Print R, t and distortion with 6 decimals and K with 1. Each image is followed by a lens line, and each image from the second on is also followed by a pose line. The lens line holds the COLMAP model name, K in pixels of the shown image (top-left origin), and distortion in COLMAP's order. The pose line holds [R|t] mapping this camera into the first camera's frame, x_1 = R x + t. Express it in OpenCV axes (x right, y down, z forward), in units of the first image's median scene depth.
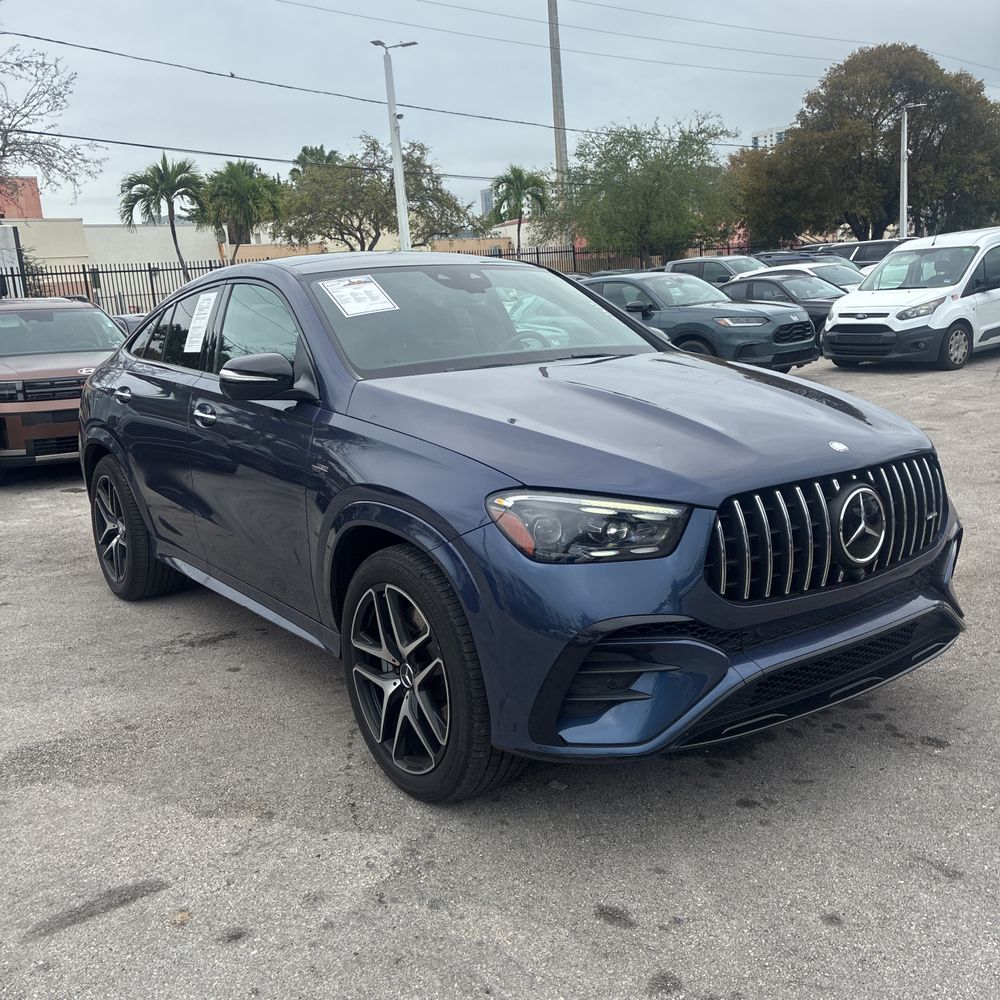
lens RADIAL K [[1005.9, 0, 497.4], [0, 1005.9, 497.6], [0, 0, 1]] dist [0.034026, -0.008695]
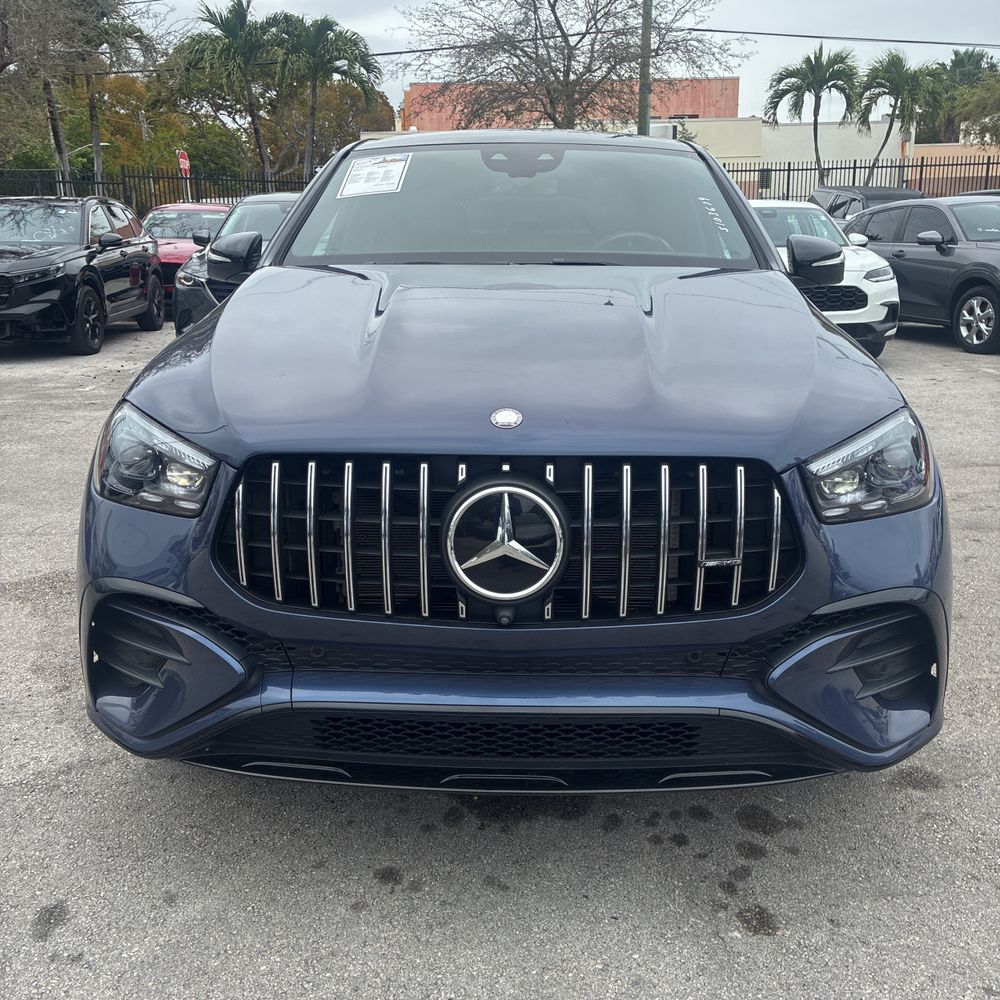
lens RADIAL K [[1005.9, 0, 497.4], [0, 1005.9, 497.6], [0, 0, 1]] dist [0.034026, -0.008695]
pose [[0.792687, 0.208080, -0.573019, 0.061066], [-0.156299, 0.977896, 0.138886, -0.007591], [0.589253, -0.020531, 0.807688, 0.040841]]
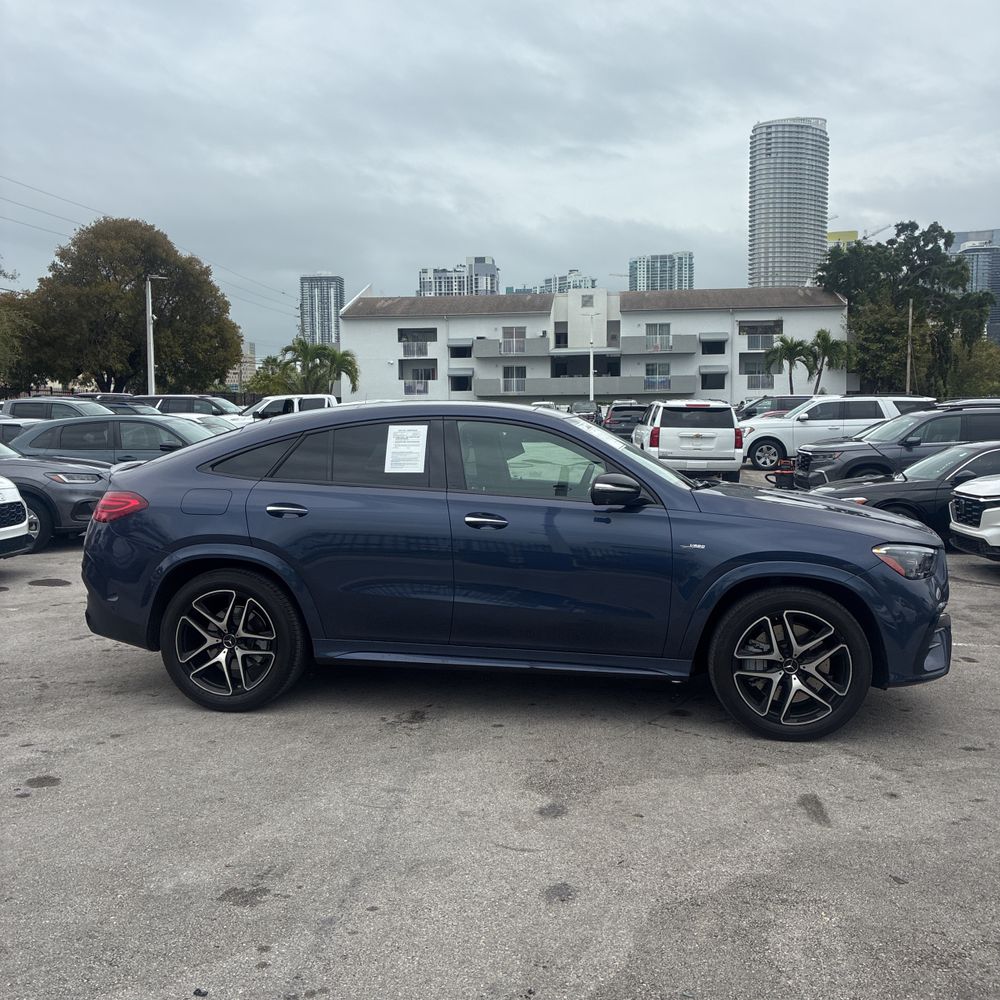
lens RADIAL K [[1002.0, 0, 490.0], [0, 1002.0, 499.2], [0, 0, 1]] dist [0.010213, 0.033013]
pose [[0.710444, 0.008694, 0.703700, -0.149710], [0.091598, 0.990275, -0.104710, 0.002993], [-0.697767, 0.138848, 0.702739, 0.013716]]
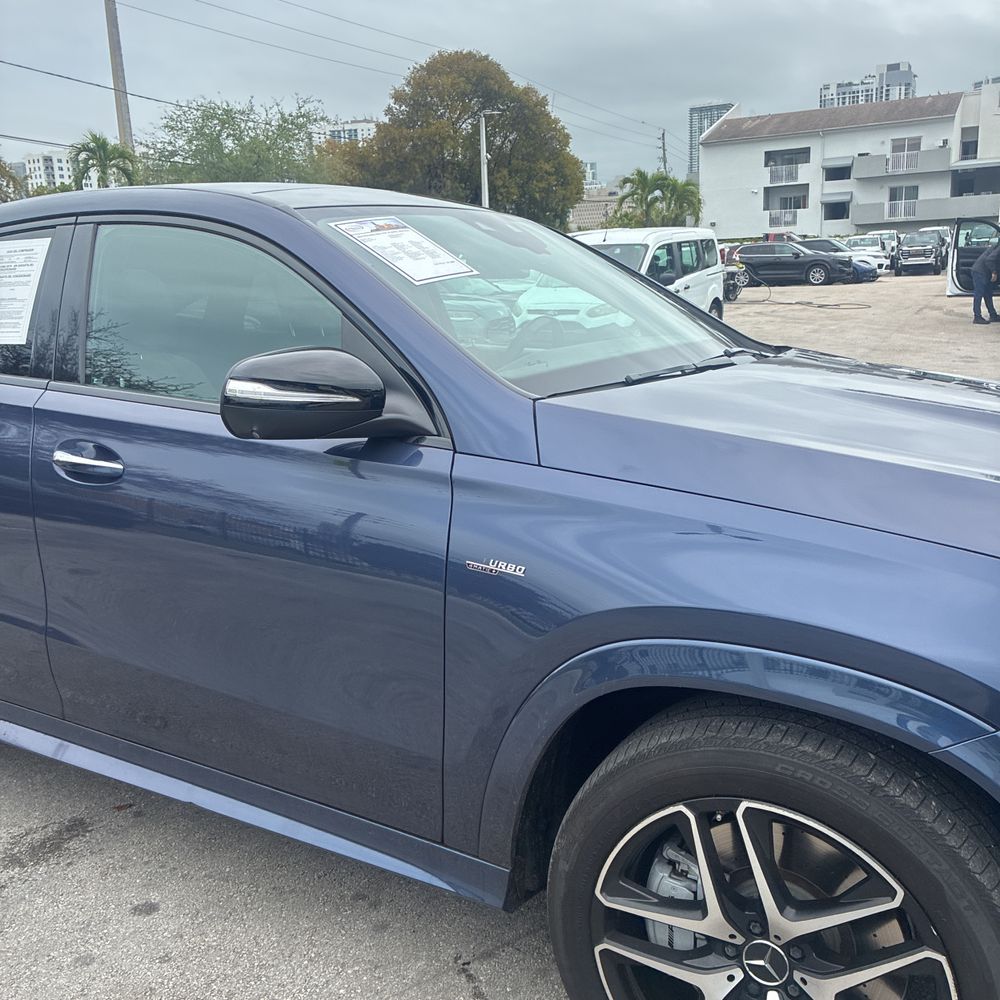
lens RADIAL K [[1010.8, 0, 488.2], [0, 1010.8, 489.1], [0, 0, 1]] dist [0.024934, -0.003298]
pose [[0.918194, -0.052386, 0.392652, -0.038978], [0.052875, 0.998555, 0.009579, -0.007674], [-0.392587, 0.011966, 0.919637, 0.052842]]
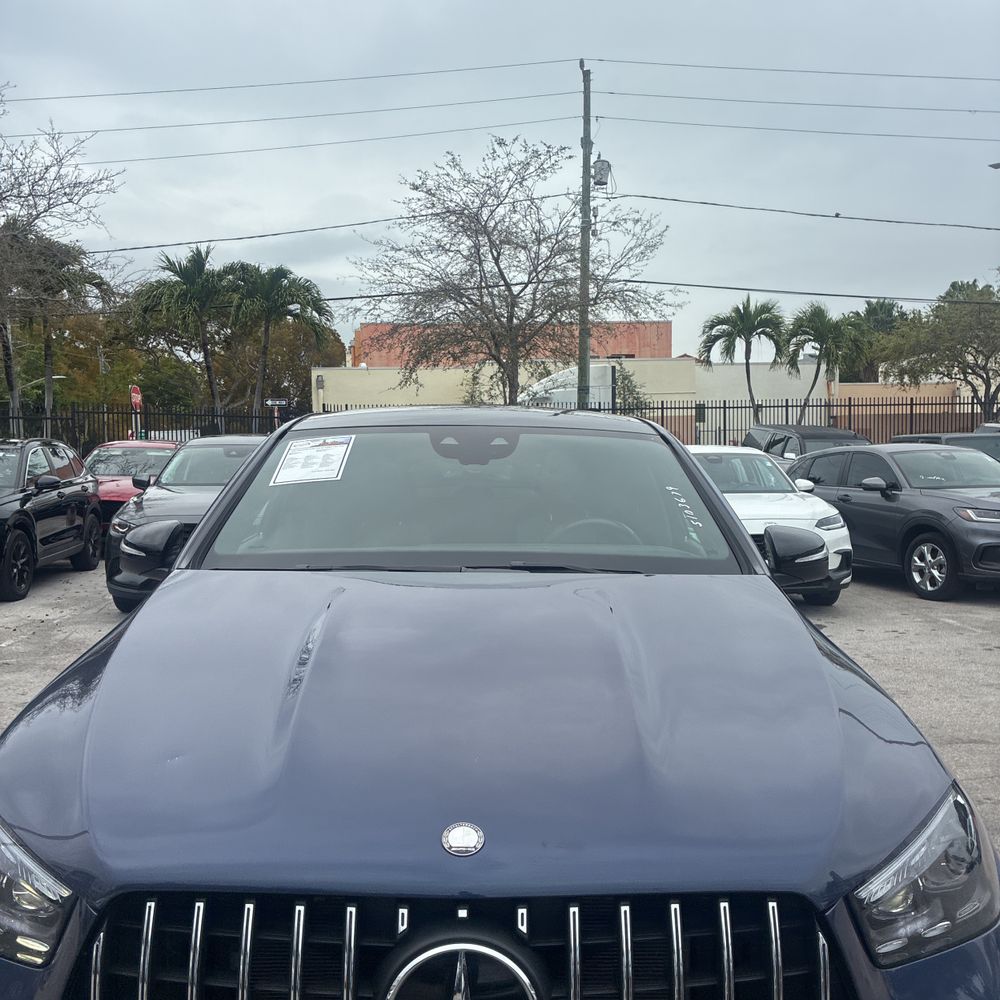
lens RADIAL K [[1012.0, 0, 479.5], [0, 1012.0, 525.2], [0, 0, 1]] dist [0.019309, -0.012734]
pose [[0.813553, 0.097434, -0.573270, 0.052946], [-0.156906, 0.986077, -0.055077, -0.014328], [0.559922, 0.134757, 0.817513, 0.049412]]
